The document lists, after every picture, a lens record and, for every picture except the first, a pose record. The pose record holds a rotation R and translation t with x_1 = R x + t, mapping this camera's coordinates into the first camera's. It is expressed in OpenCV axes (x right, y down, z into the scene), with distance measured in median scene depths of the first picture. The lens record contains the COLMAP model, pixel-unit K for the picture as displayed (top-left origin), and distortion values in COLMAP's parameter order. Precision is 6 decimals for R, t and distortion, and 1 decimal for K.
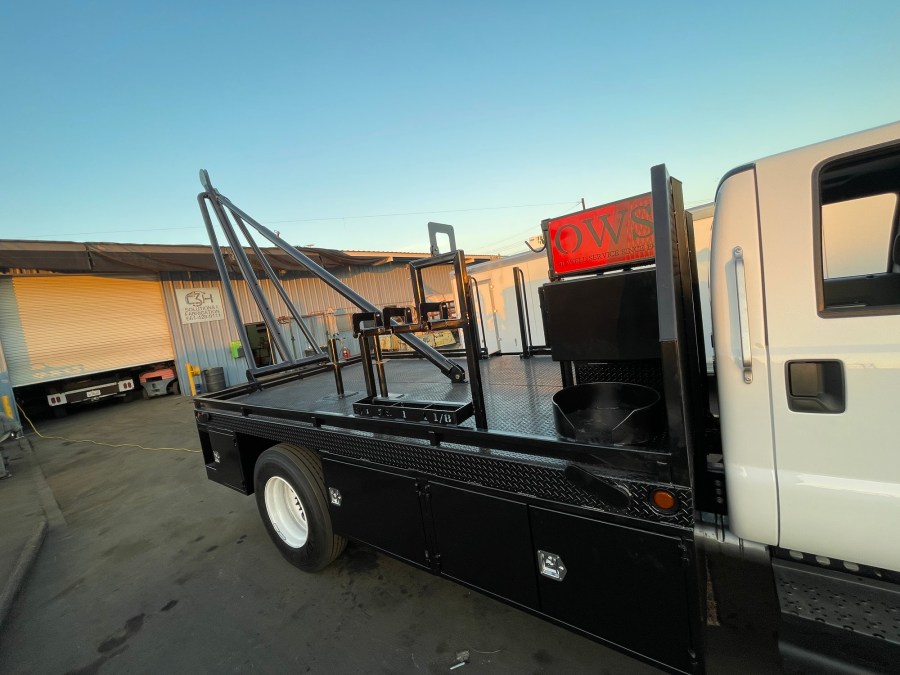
lens RADIAL K [[343.3, 0, 450.0], [0, 343.3, 337.5], [0, 0, 1]] dist [-0.000991, -0.000447]
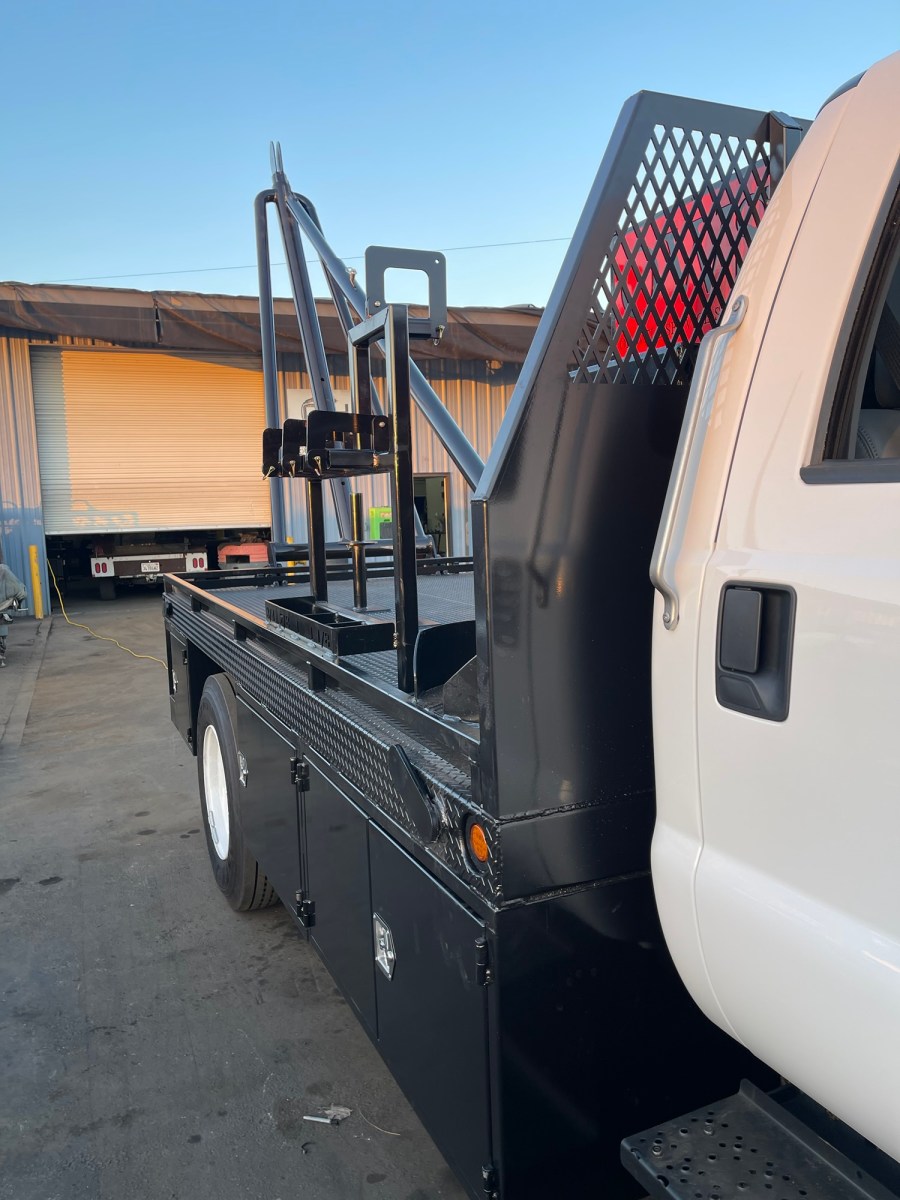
lens RADIAL K [[847.2, 0, 450.1], [0, 847.2, 602.9], [0, 0, 1]] dist [0.020658, 0.000551]
pose [[0.871544, 0.173274, -0.458680, 0.136815], [-0.138631, 0.984388, 0.108454, 0.003485], [0.470311, -0.030935, 0.881958, -0.005075]]
